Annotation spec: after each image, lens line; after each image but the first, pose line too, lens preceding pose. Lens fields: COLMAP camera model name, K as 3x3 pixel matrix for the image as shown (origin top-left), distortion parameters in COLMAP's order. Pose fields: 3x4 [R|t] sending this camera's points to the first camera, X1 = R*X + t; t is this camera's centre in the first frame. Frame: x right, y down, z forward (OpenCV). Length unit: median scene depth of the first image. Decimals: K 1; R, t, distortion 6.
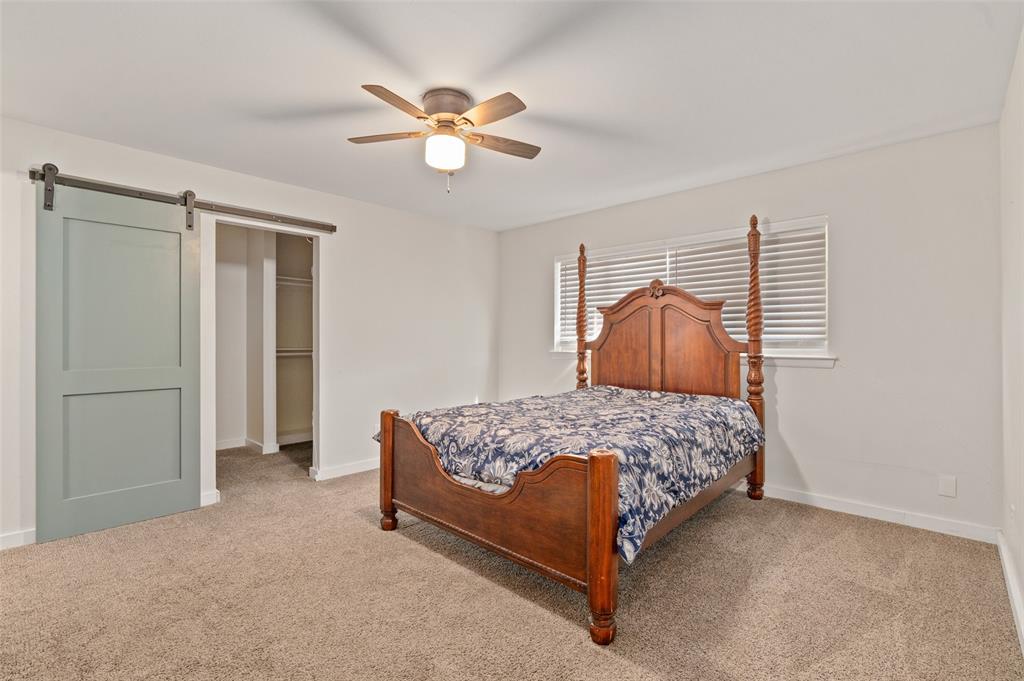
lens RADIAL K [[469.8, 0, 508.3], [0, 469.8, 334.4], [0, 0, 1]] dist [-0.003339, 0.000147]
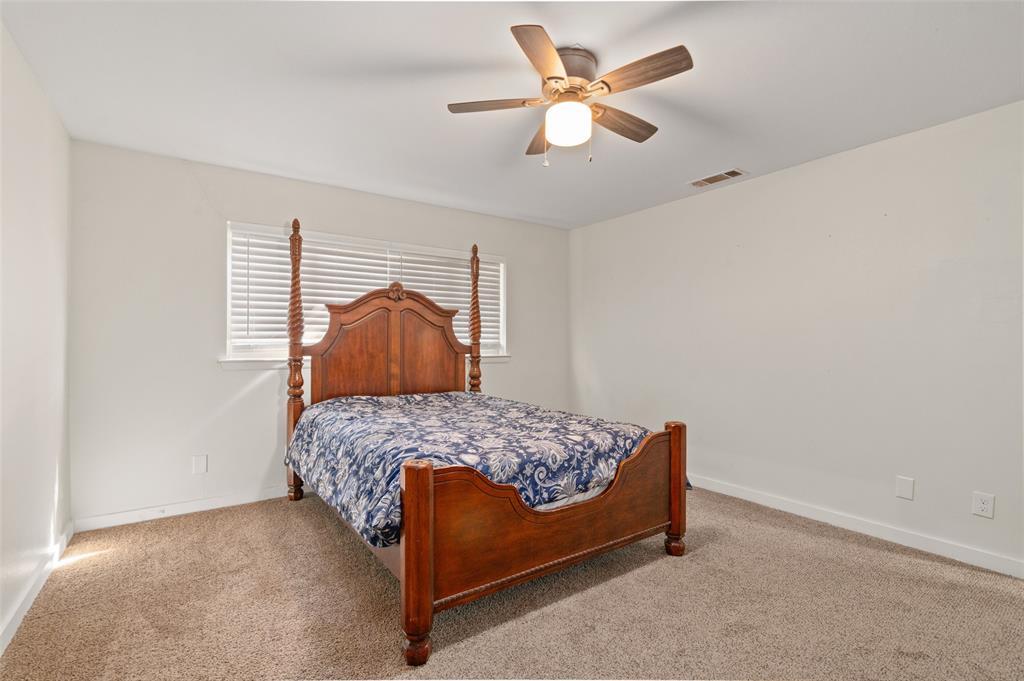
lens RADIAL K [[463.7, 0, 513.0], [0, 463.7, 345.3], [0, 0, 1]] dist [-0.011280, 0.000564]
pose [[0.196166, -0.004561, 0.980560, -0.661168], [-0.010993, 0.999916, 0.006850, 0.007069], [-0.980509, -0.012123, 0.196099, 0.633239]]
